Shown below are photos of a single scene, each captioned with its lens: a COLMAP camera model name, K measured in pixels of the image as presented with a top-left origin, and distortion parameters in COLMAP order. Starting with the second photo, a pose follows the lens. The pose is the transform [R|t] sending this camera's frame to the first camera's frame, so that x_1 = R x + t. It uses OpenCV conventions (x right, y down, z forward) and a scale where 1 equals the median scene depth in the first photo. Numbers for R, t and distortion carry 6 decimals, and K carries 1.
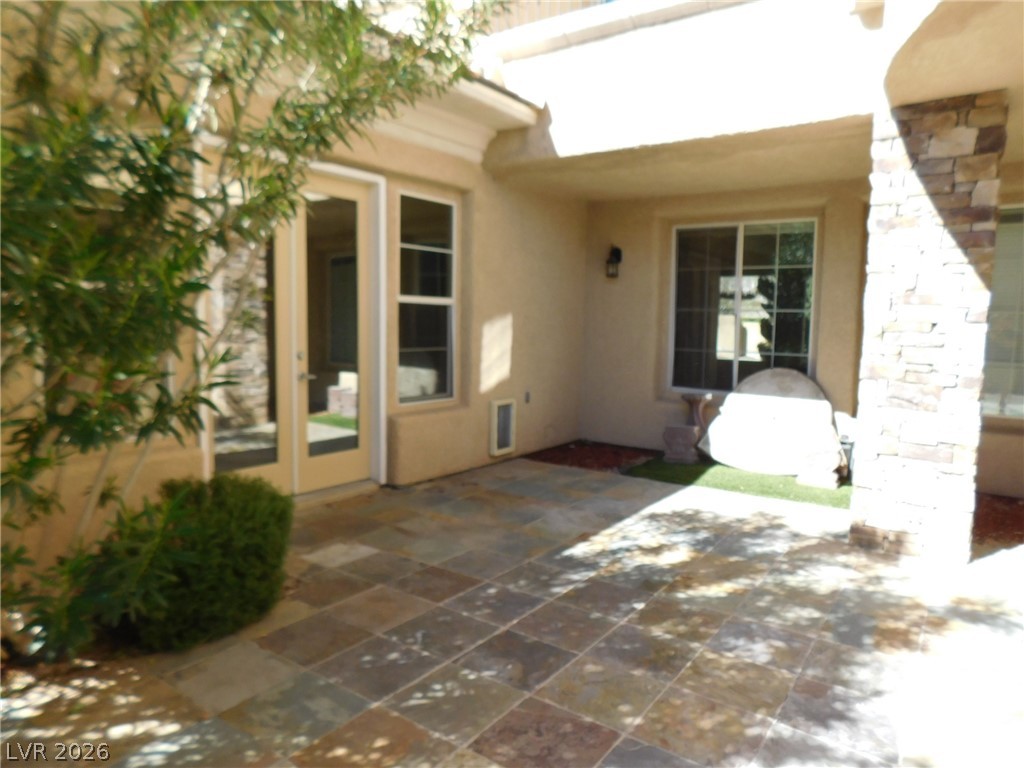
lens RADIAL K [[676.2, 0, 510.3], [0, 676.2, 368.9], [0, 0, 1]] dist [-0.075291, 0.064302]
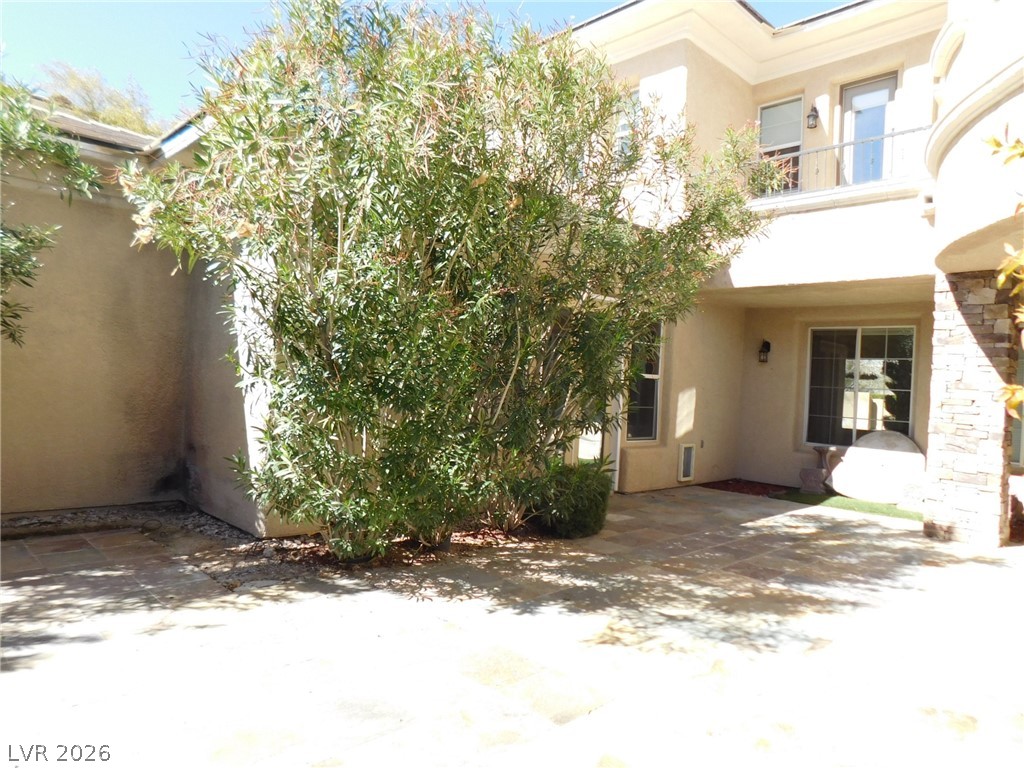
lens RADIAL K [[687.4, 0, 512.0], [0, 687.4, 384.0], [0, 0, 1]] dist [-0.077731, 0.082514]
pose [[0.984856, 0.032106, -0.170376, -0.159414], [-0.045060, 0.996334, -0.072719, 0.047616], [0.167416, 0.079295, 0.982692, -0.630641]]
